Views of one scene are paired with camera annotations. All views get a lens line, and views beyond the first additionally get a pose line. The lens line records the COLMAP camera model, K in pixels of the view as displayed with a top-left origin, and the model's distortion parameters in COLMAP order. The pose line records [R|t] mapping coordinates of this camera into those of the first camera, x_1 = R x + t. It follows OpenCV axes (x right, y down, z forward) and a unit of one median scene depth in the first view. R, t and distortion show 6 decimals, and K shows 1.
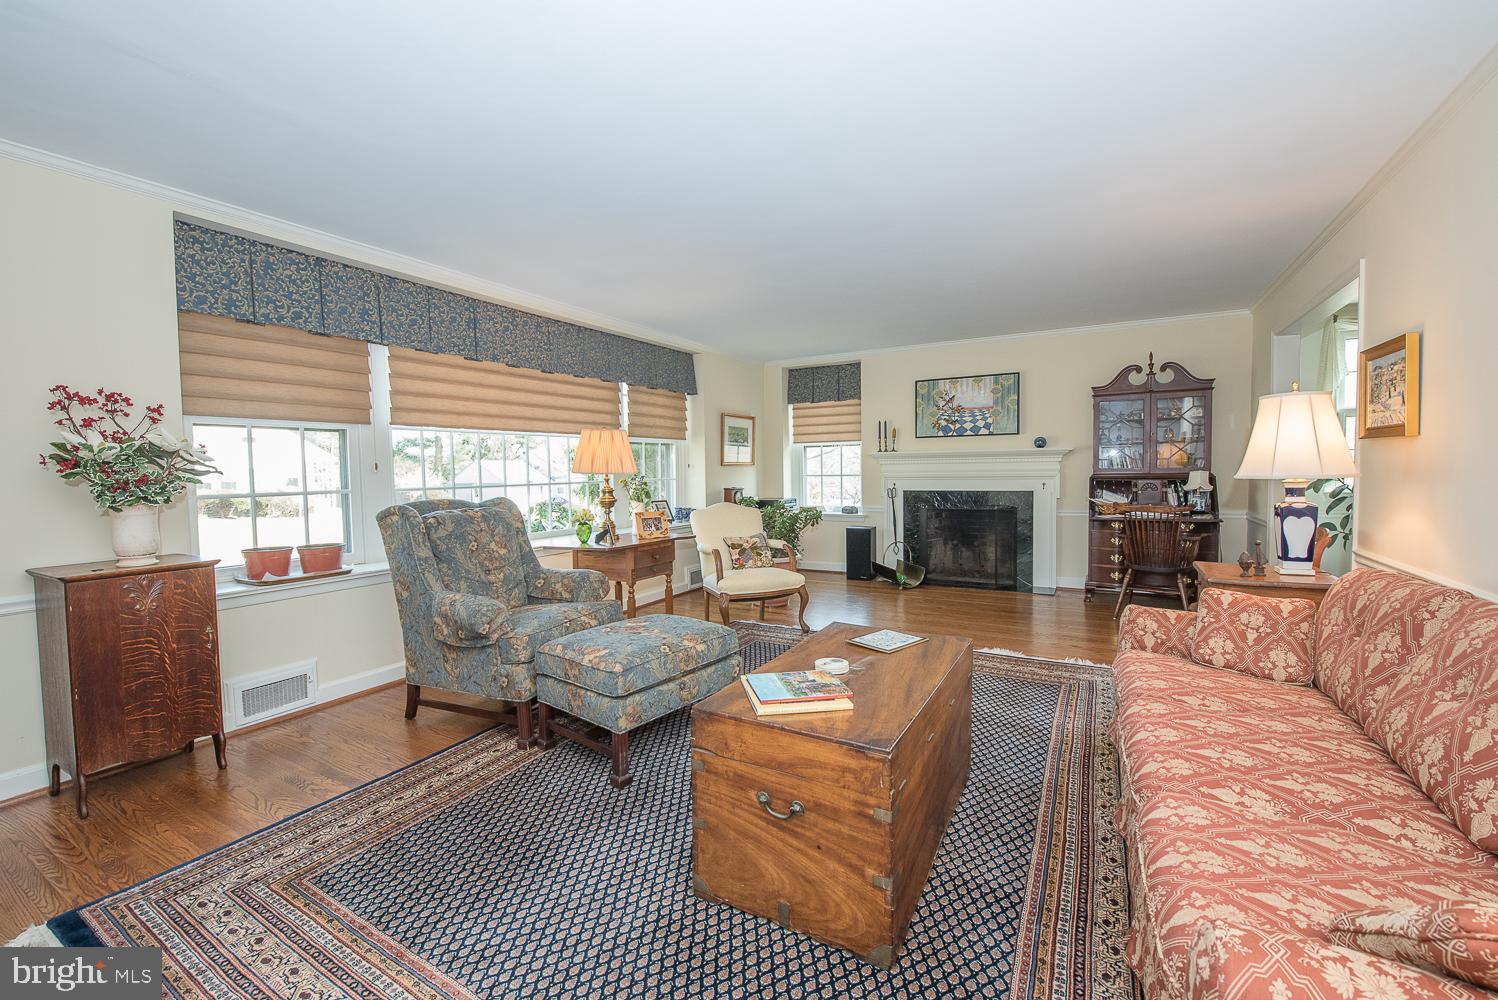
lens RADIAL K [[614.4, 0, 735.2], [0, 614.4, 499.5], [0, 0, 1]] dist [-0.011479, -0.001098]
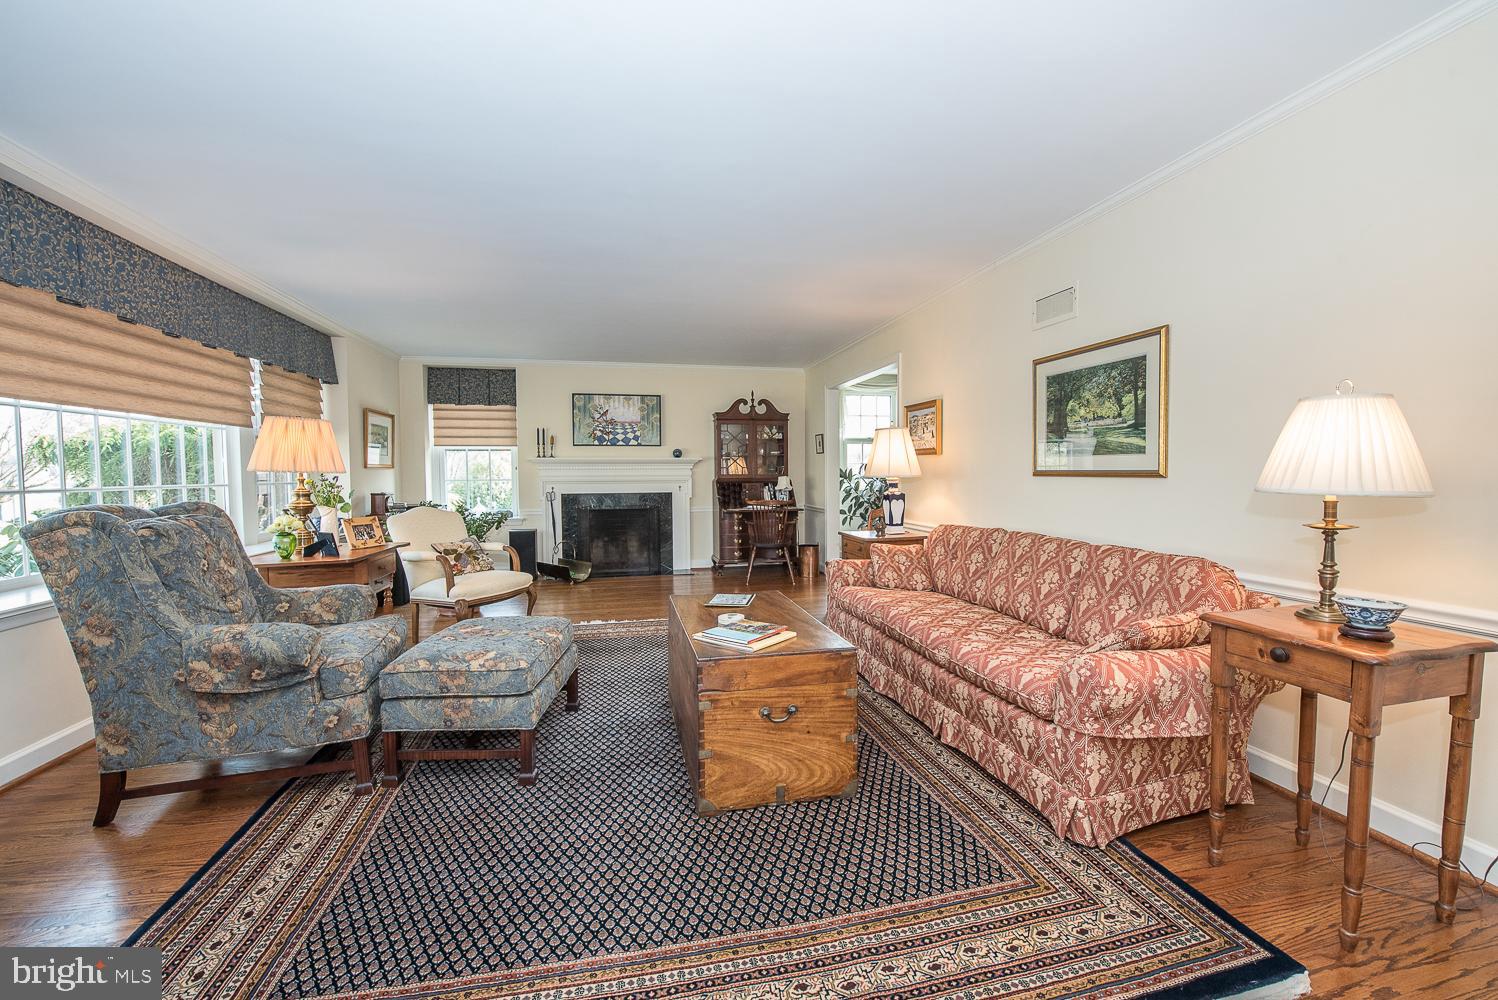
lens RADIAL K [[594.5, 0, 739.8], [0, 594.5, 500.1], [0, 0, 1]] dist [-0.017624, -0.002003]
pose [[0.742695, -0.018235, 0.669381, -0.245637], [0.027596, 0.999613, -0.003388, 0.010446], [-0.669061, 0.020988, 0.742911, 0.024454]]
